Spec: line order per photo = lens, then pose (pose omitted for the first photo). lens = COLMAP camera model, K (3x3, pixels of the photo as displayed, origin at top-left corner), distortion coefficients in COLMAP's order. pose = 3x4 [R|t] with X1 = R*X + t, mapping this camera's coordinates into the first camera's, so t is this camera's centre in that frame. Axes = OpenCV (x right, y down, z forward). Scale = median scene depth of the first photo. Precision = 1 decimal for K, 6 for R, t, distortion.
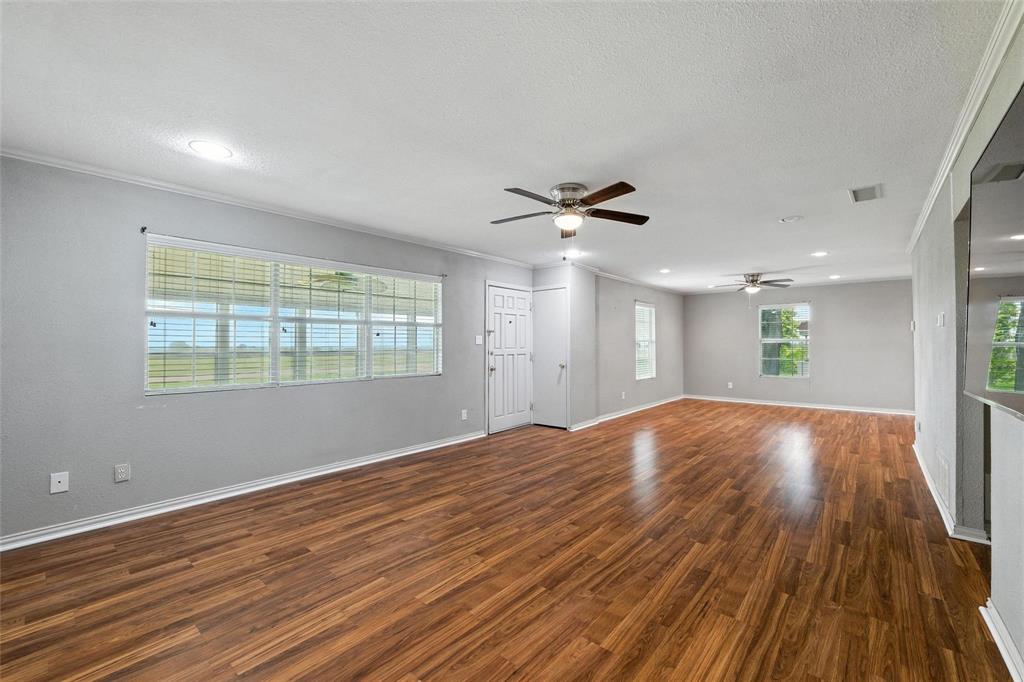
lens RADIAL K [[419.7, 0, 510.8], [0, 419.7, 341.8], [0, 0, 1]] dist [-0.021955, 0.000188]
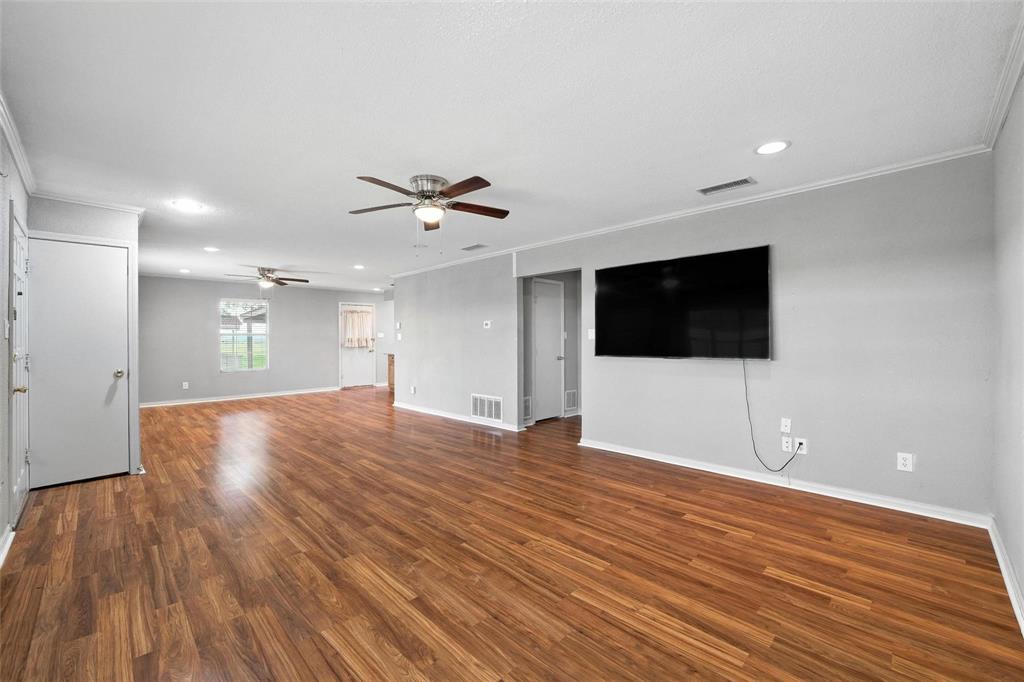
lens RADIAL K [[419.7, 0, 516.6], [0, 419.7, 333.7], [0, 0, 1]] dist [-0.021955, 0.000188]
pose [[0.066719, 0.008542, 0.997735, -0.950707], [-0.002274, 0.999962, -0.008409, 0.009035], [-0.997769, -0.001708, 0.066736, 0.826546]]
